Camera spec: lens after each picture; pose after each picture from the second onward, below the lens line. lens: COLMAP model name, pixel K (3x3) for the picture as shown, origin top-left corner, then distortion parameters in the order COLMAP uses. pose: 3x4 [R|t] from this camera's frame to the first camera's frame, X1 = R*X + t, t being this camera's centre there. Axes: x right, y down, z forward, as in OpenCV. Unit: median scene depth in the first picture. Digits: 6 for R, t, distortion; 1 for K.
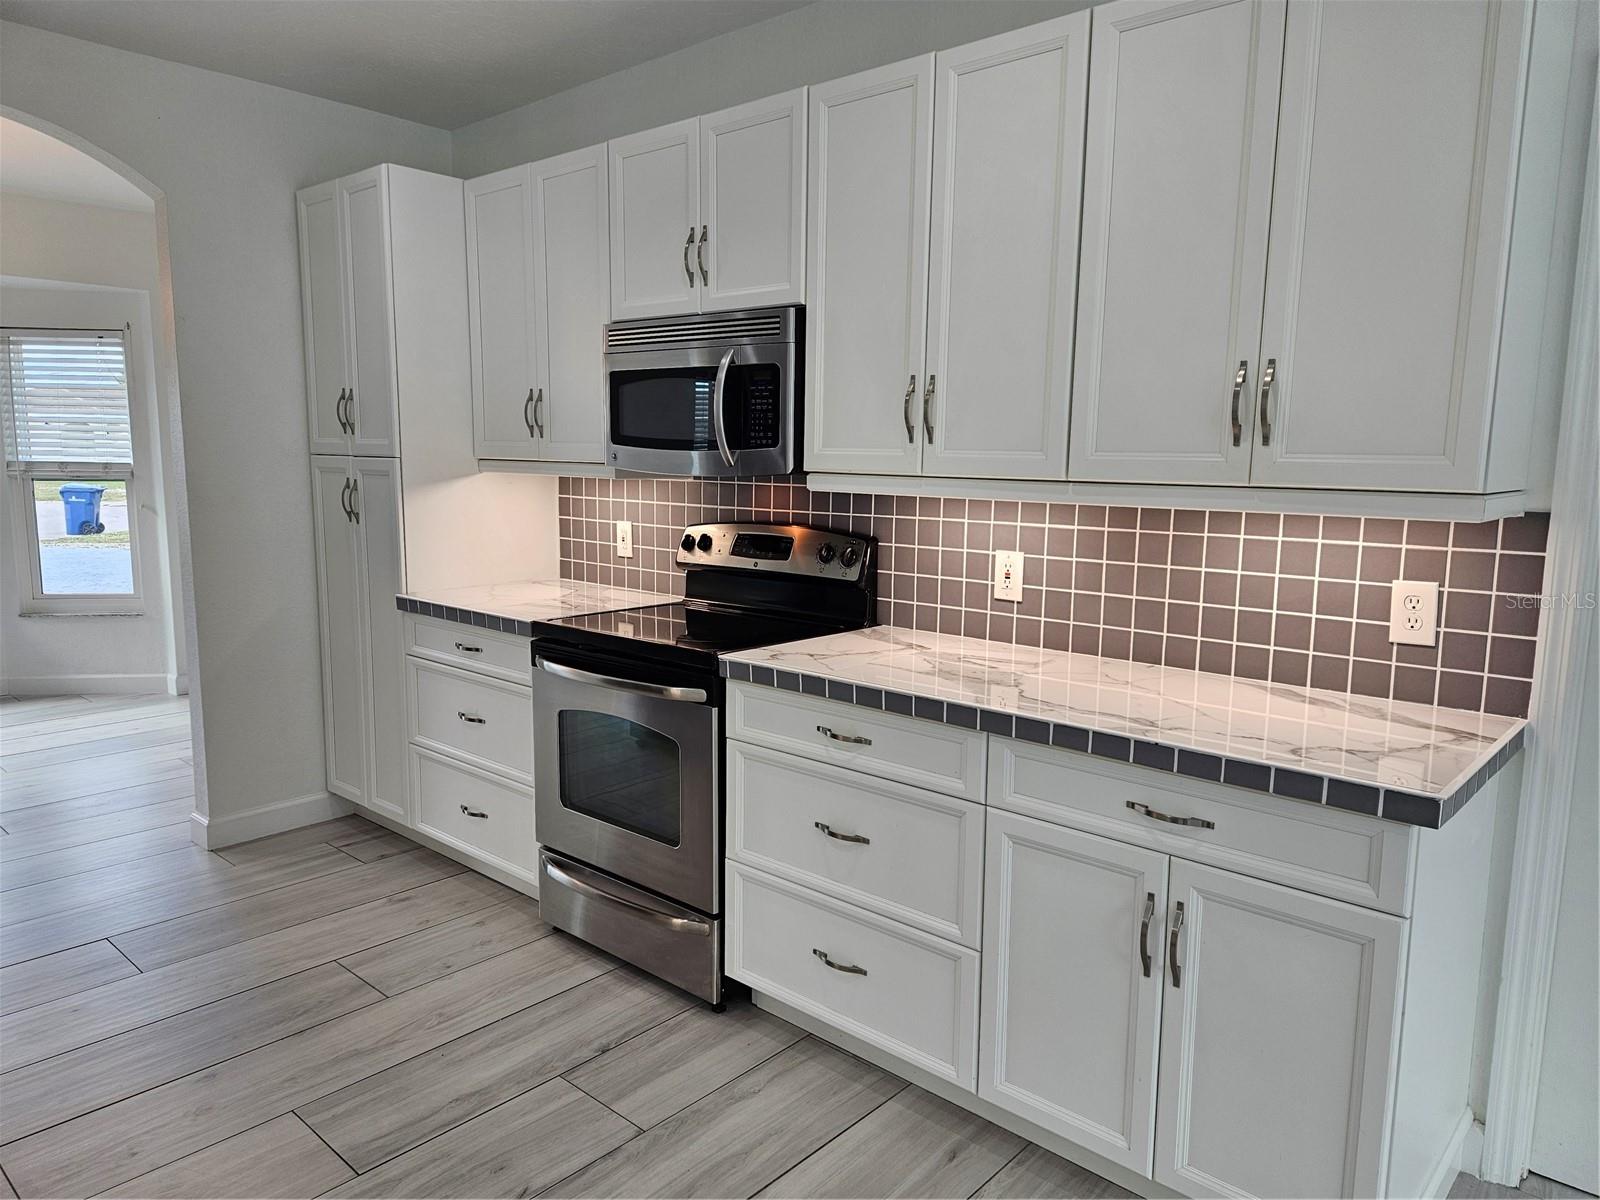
lens RADIAL K [[1088.4, 0, 800.0], [0, 1088.4, 600.0], [0, 0, 1]] dist [0.128066, -0.176527]
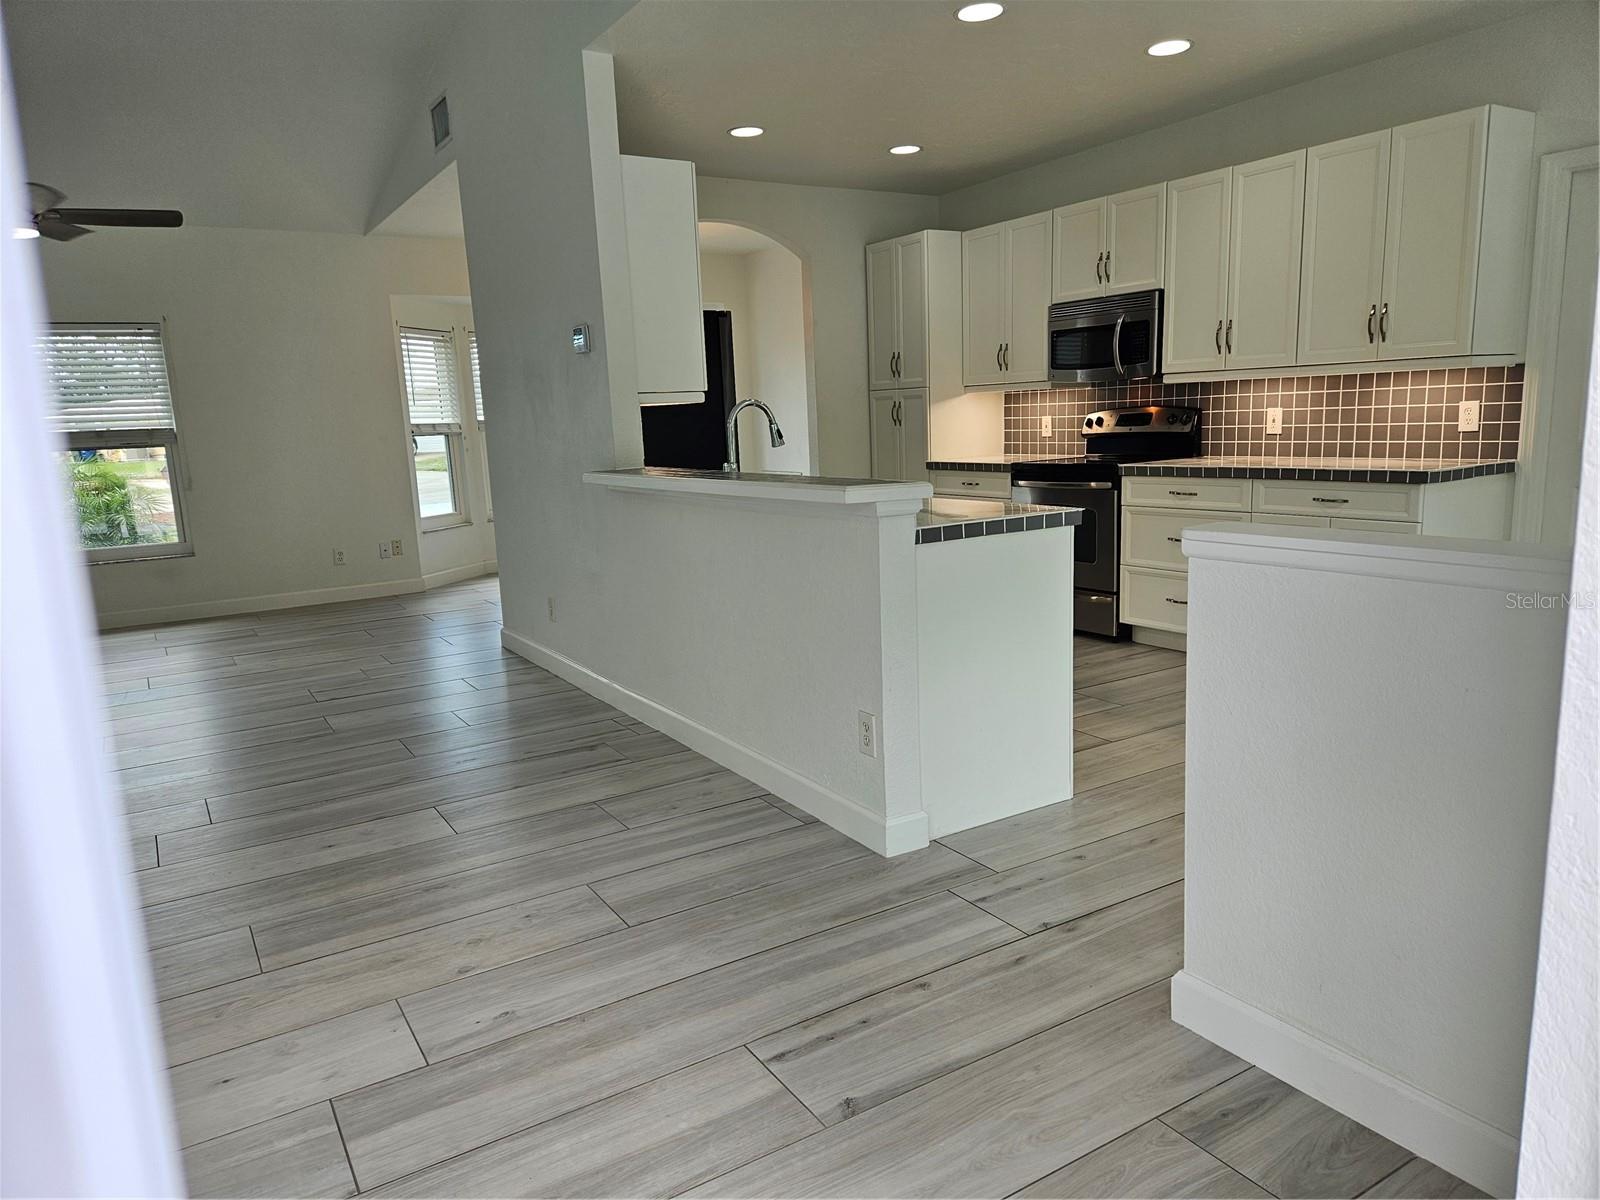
lens RADIAL K [[1071.8, 0, 800.4], [0, 1071.8, 608.7], [0, 0, 1]] dist [0.087299, -0.089148]
pose [[0.959309, 0.000872, -0.282358, -0.066530], [0.013315, 0.998743, 0.048324, 0.196060], [0.282045, -0.050117, 0.958091, -1.047413]]
